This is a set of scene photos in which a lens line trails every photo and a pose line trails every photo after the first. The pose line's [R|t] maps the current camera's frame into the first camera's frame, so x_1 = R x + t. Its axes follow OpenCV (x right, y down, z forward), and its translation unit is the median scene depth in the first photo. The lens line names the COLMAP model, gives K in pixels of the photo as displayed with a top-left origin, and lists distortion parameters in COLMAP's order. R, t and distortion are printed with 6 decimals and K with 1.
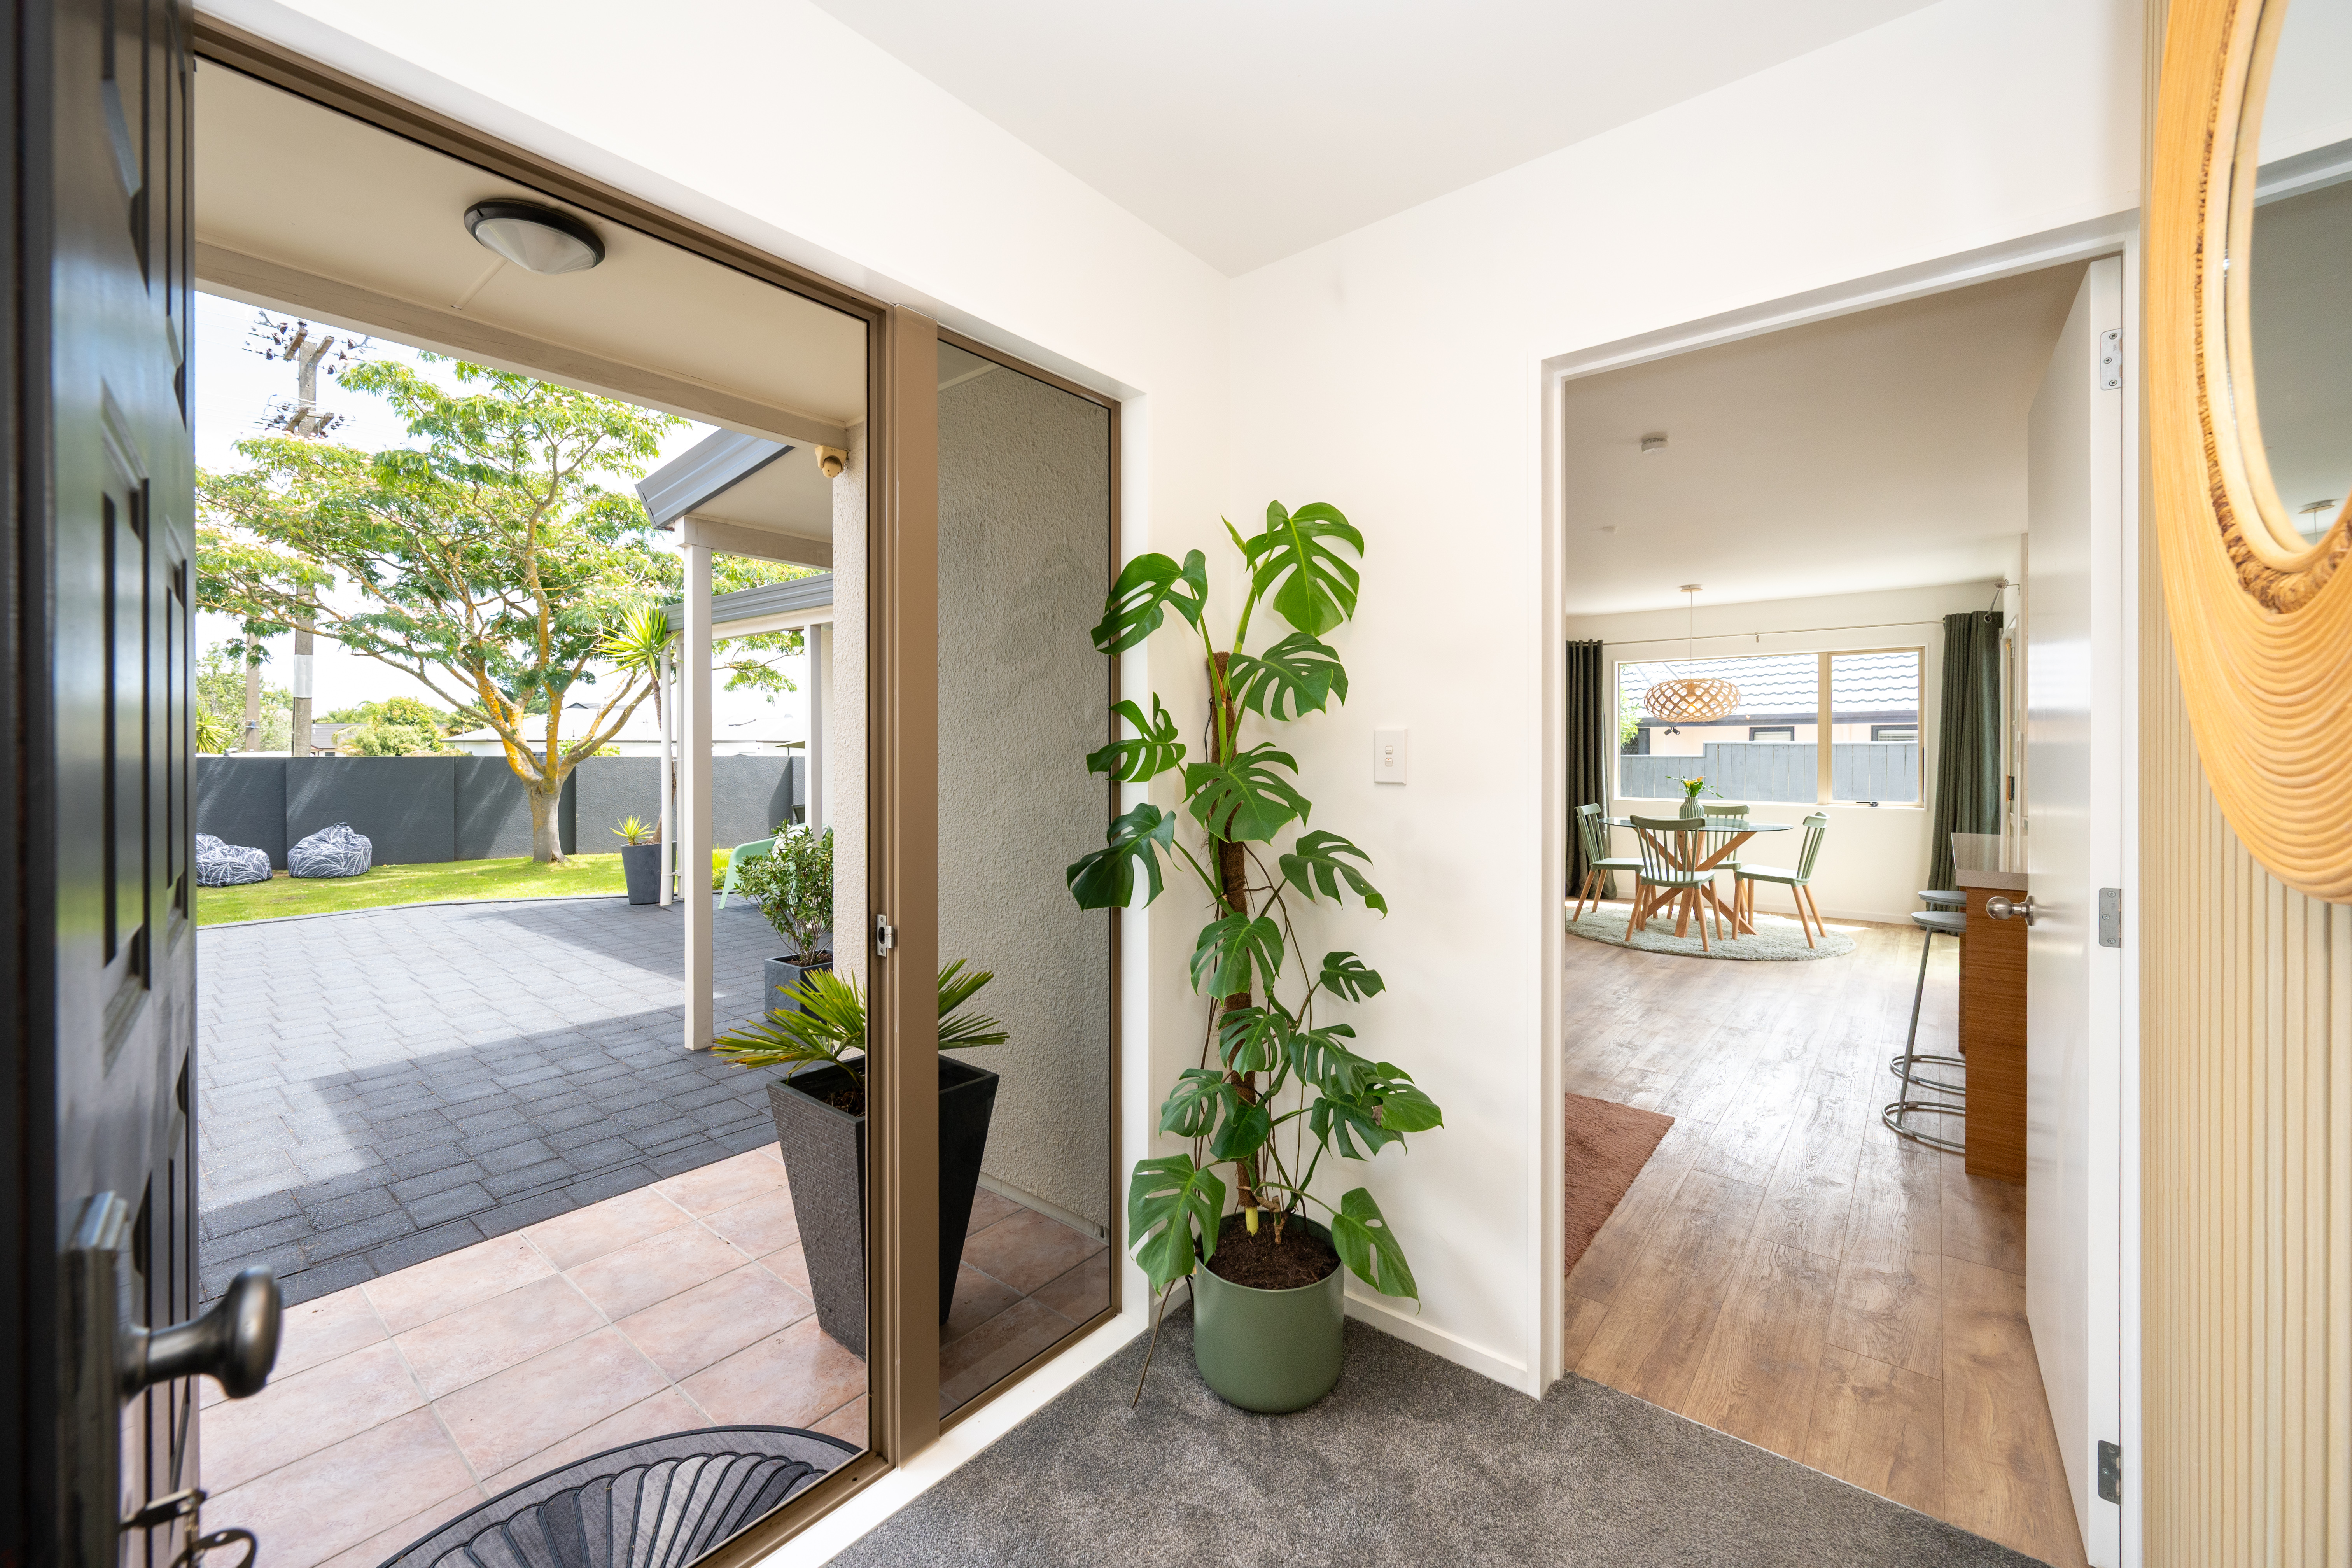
lens RADIAL K [[955.7, 0, 1171.2], [0, 955.7, 748.7], [0, 0, 1]] dist [-0.000145, 0.000022]
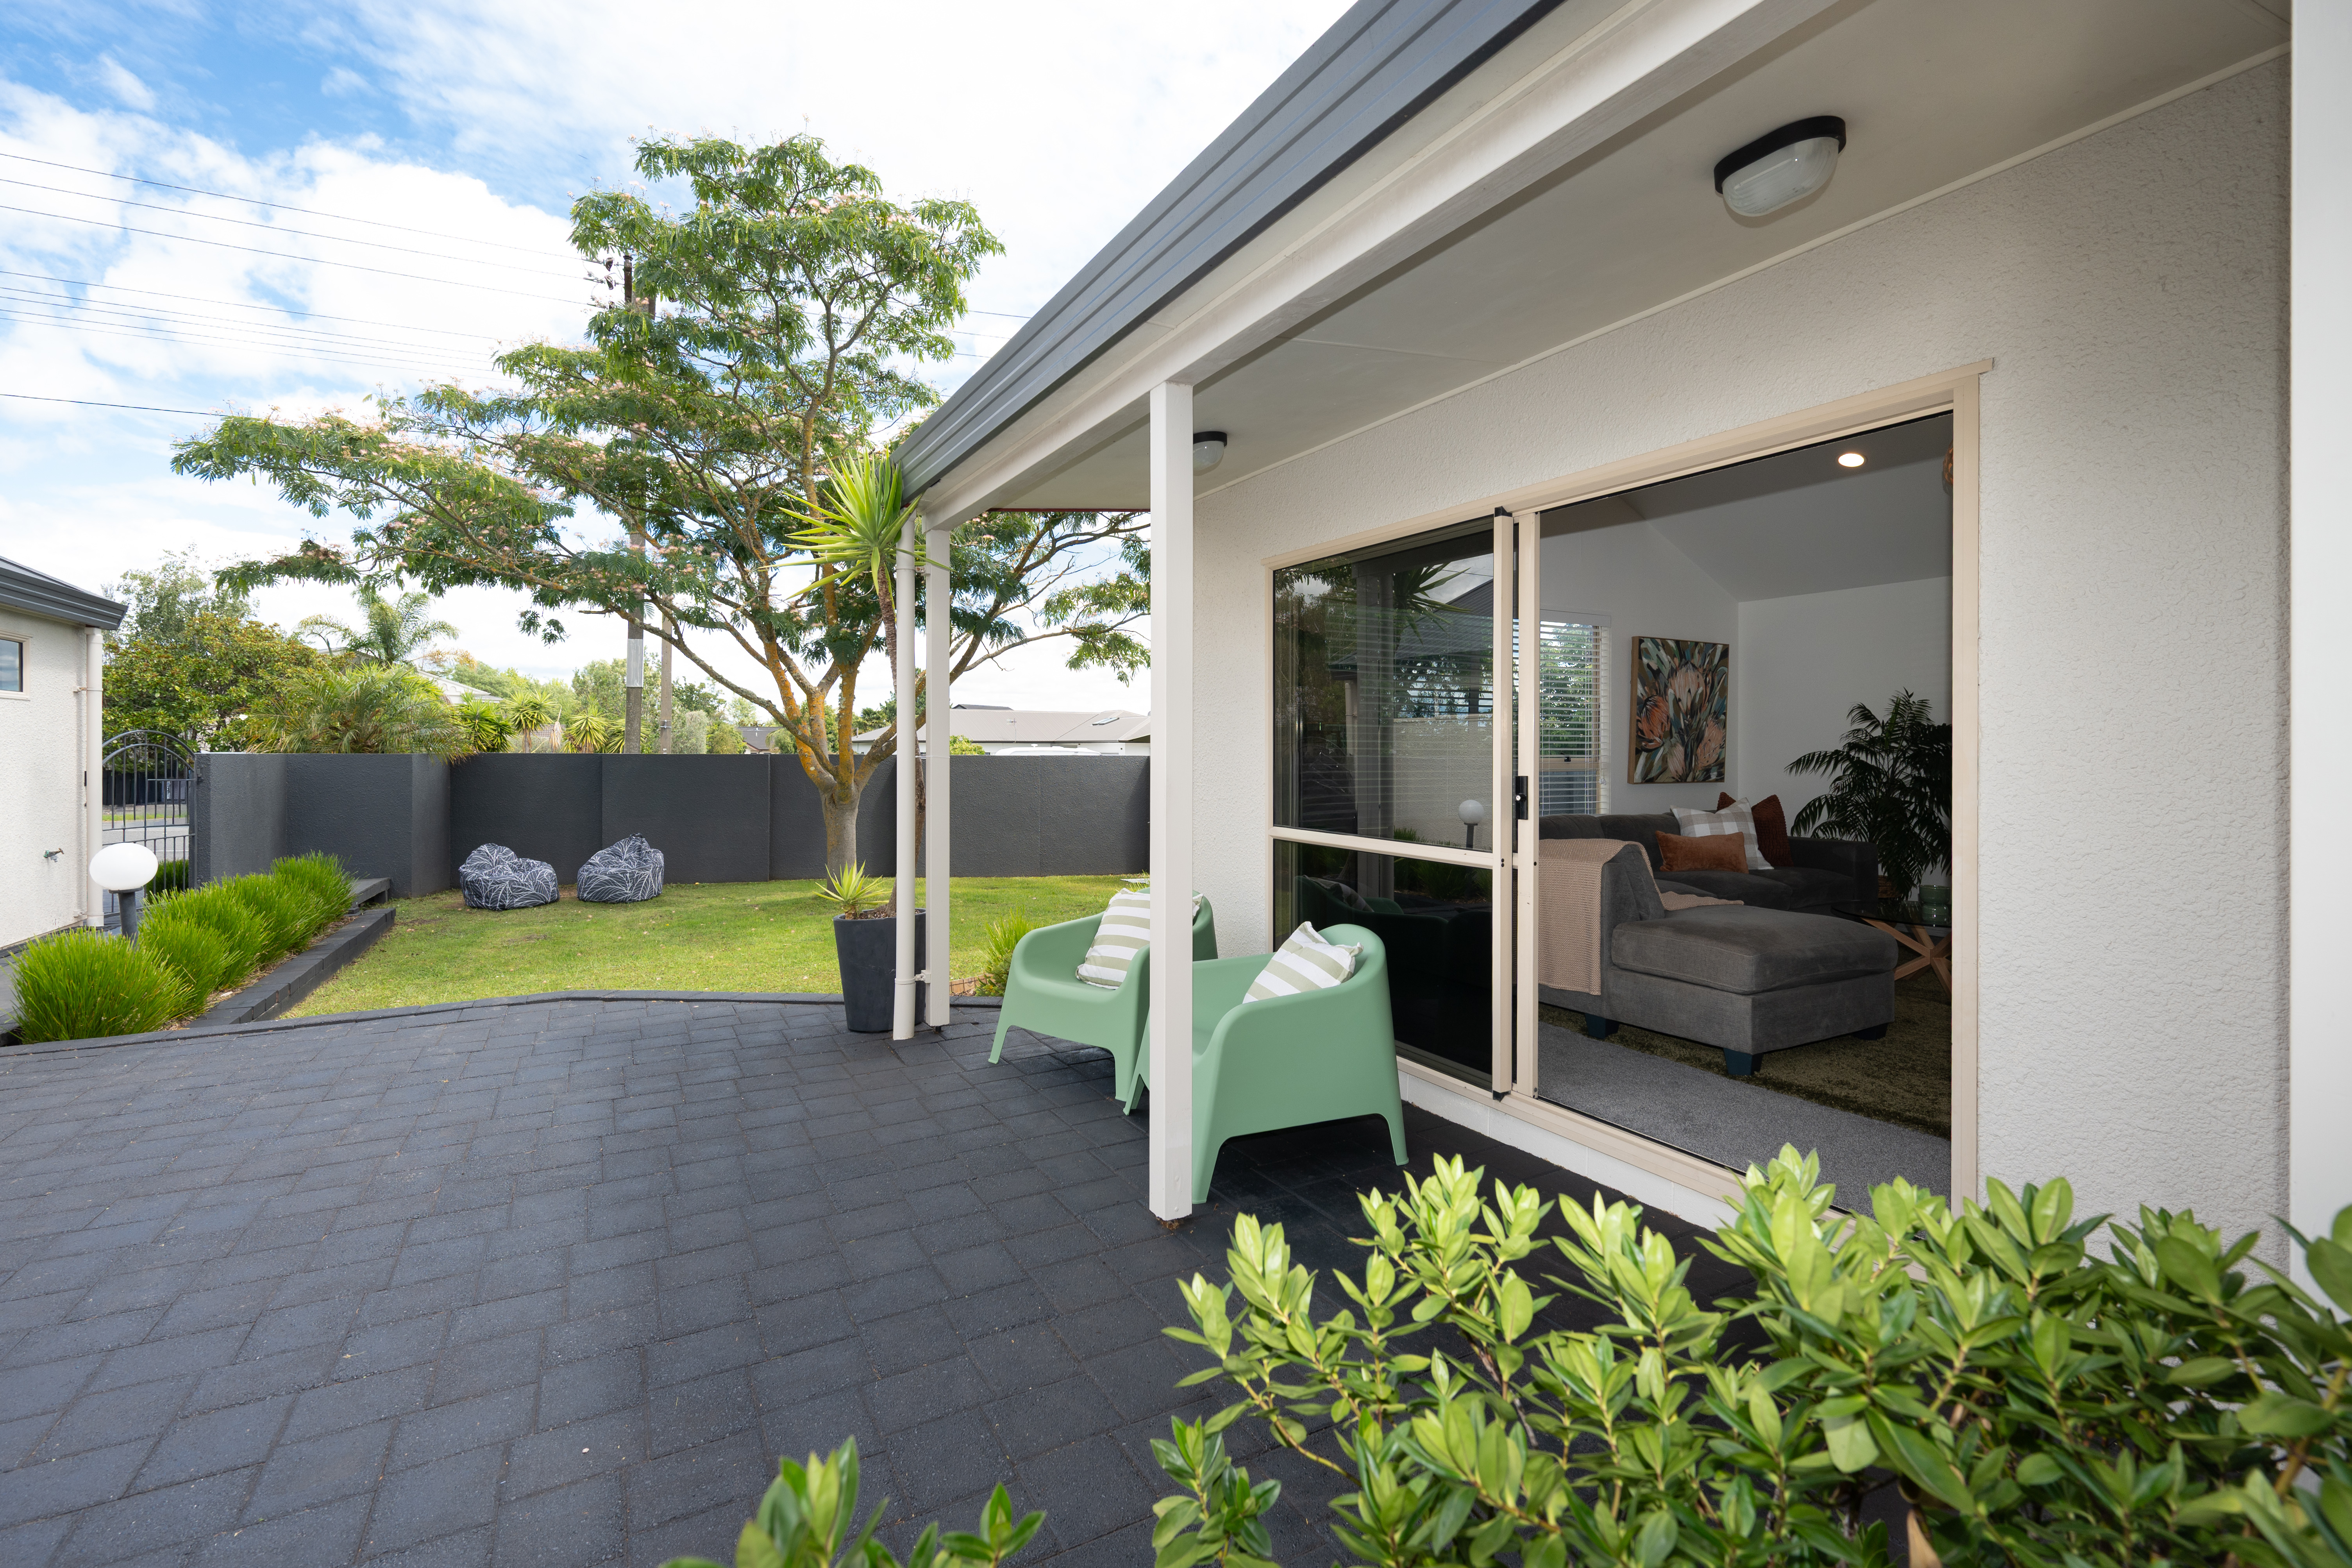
lens RADIAL K [[996.8, 0, 1171.6], [0, 996.8, 762.7], [0, 0, 1]] dist [0.005129, 0.000274]
pose [[0.934070, 0.004339, -0.357062, -0.140725], [-0.000544, 0.999942, 0.010728, 0.007892], [0.357088, -0.009827, 0.934019, 0.380619]]
